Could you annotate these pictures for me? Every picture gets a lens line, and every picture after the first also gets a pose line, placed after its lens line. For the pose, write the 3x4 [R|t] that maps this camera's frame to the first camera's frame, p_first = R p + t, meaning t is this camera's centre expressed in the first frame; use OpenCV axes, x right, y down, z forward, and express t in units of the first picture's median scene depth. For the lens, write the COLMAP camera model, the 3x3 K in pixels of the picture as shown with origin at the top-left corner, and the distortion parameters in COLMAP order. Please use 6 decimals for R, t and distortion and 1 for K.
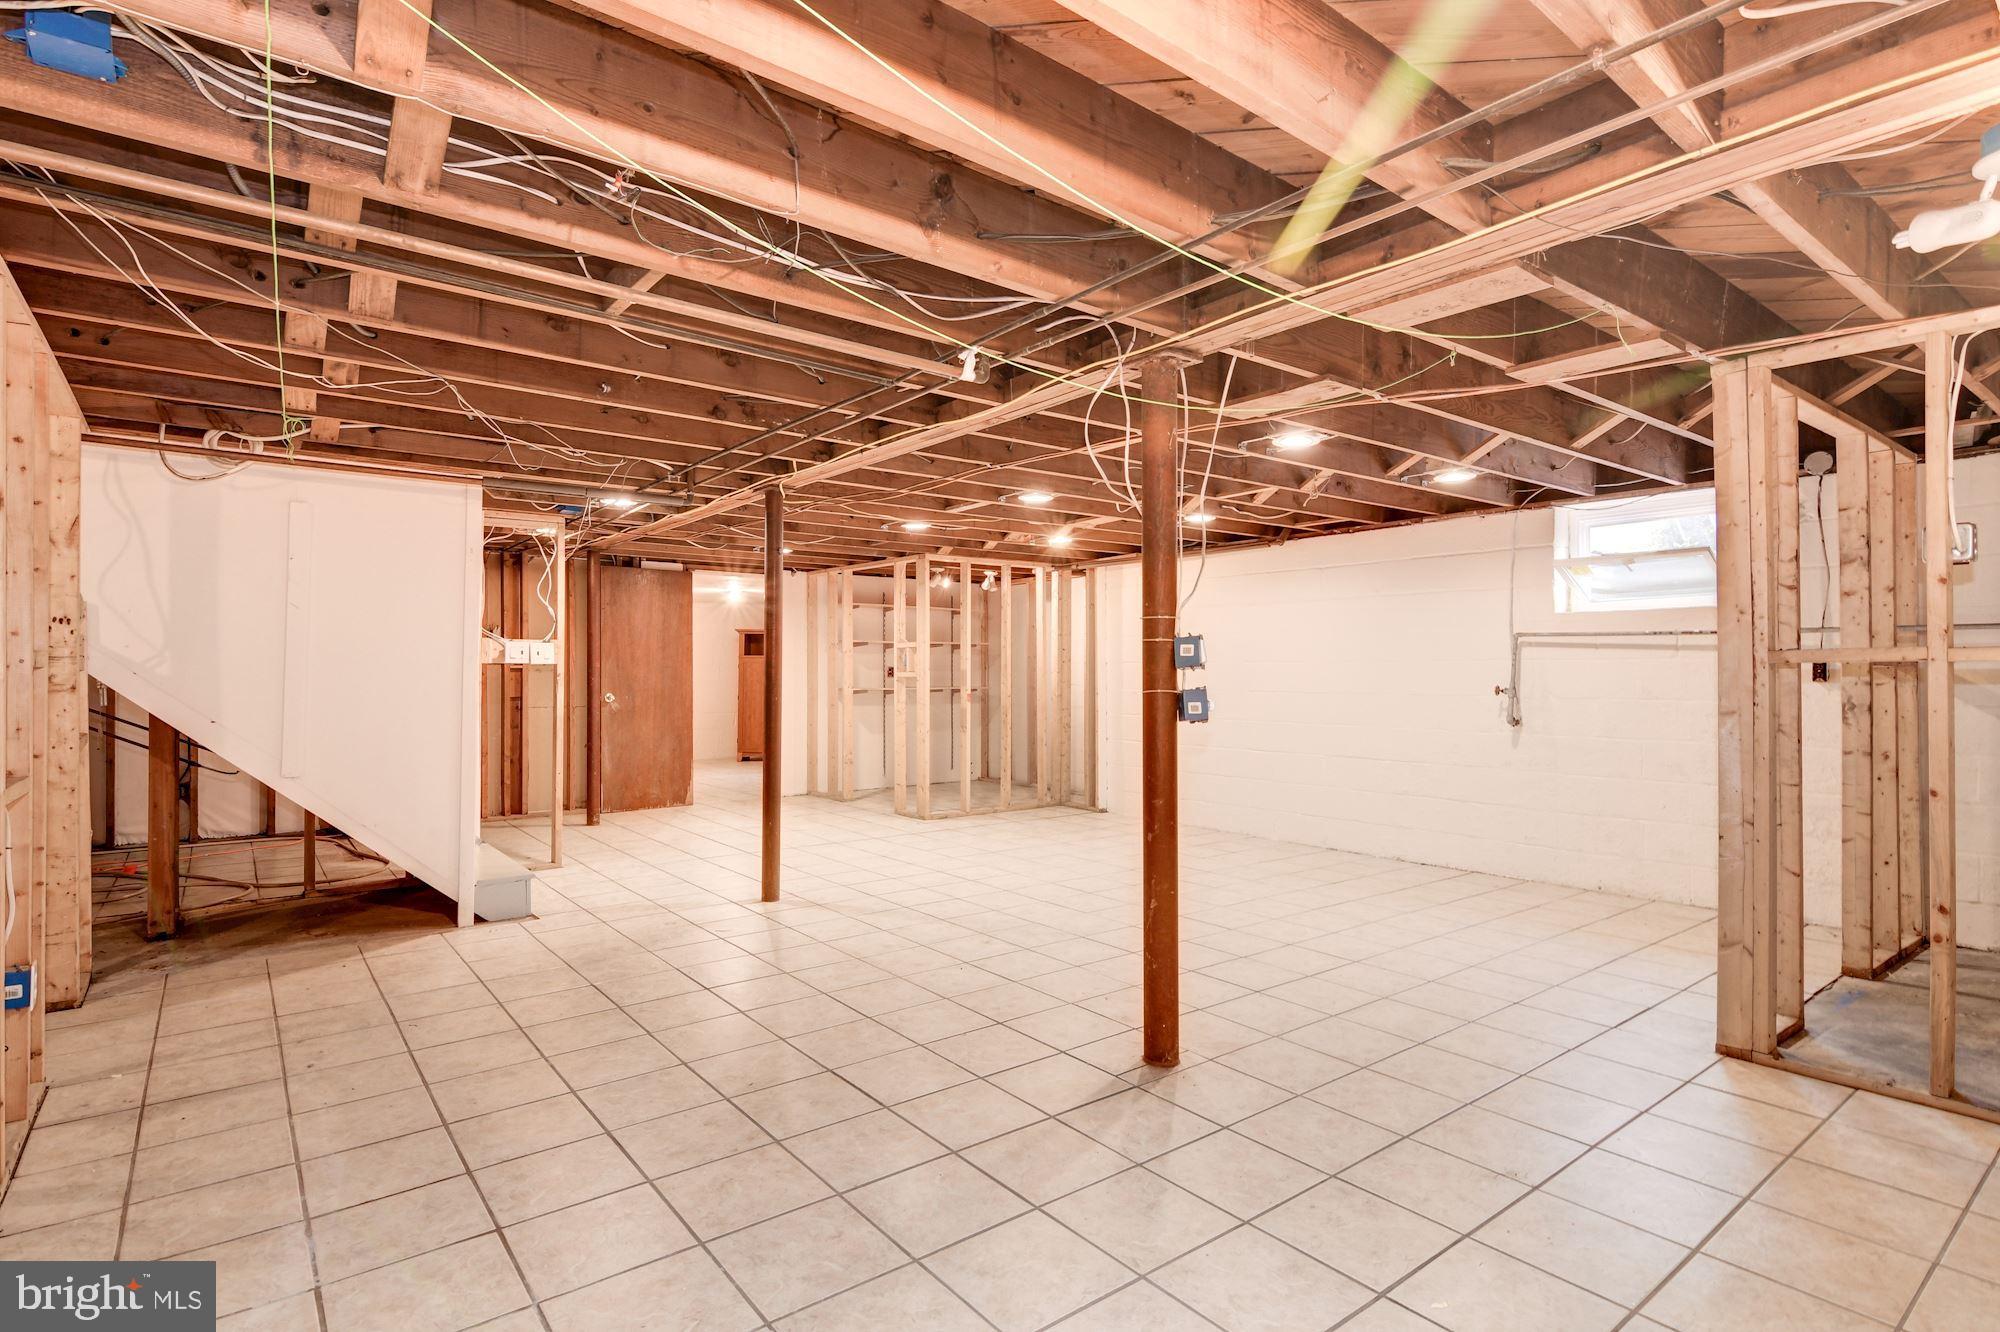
lens RADIAL K [[996.7, 0, 1012.6], [0, 996.7, 667.4], [0, 0, 1]] dist [0.009037, -0.003899]
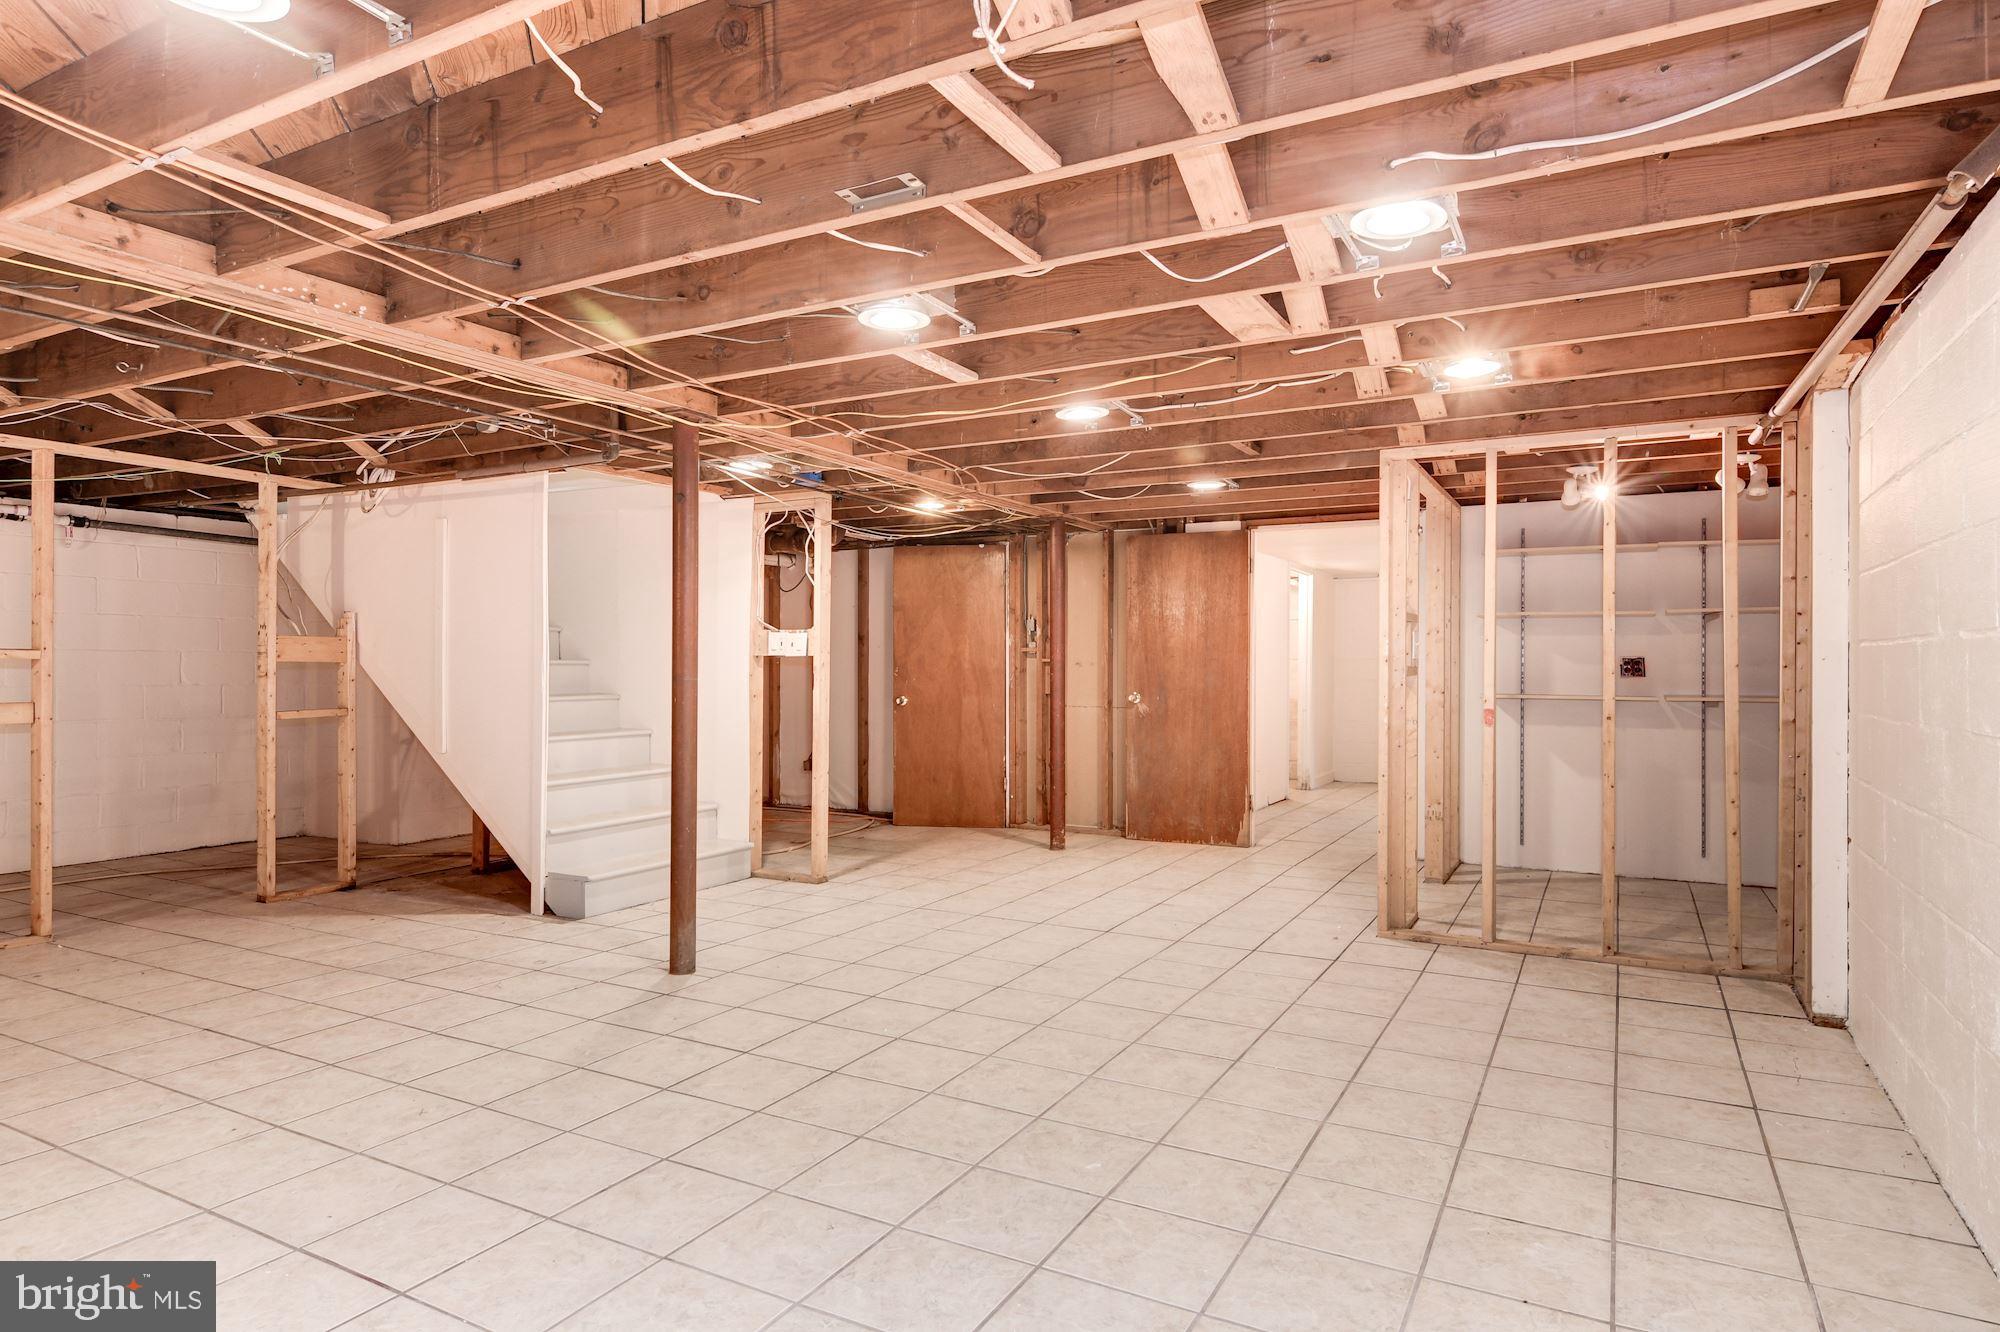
lens RADIAL K [[1083.7, 0, 1009.7], [0, 1083.7, 667.1], [0, 0, 1]] dist [-0.001236, 0.000093]
pose [[0.389039, 0.000155, -0.921221, 0.360606], [0.003045, 0.999994, 0.001454, 0.003743], [0.921216, -0.003371, 0.389037, 0.552225]]
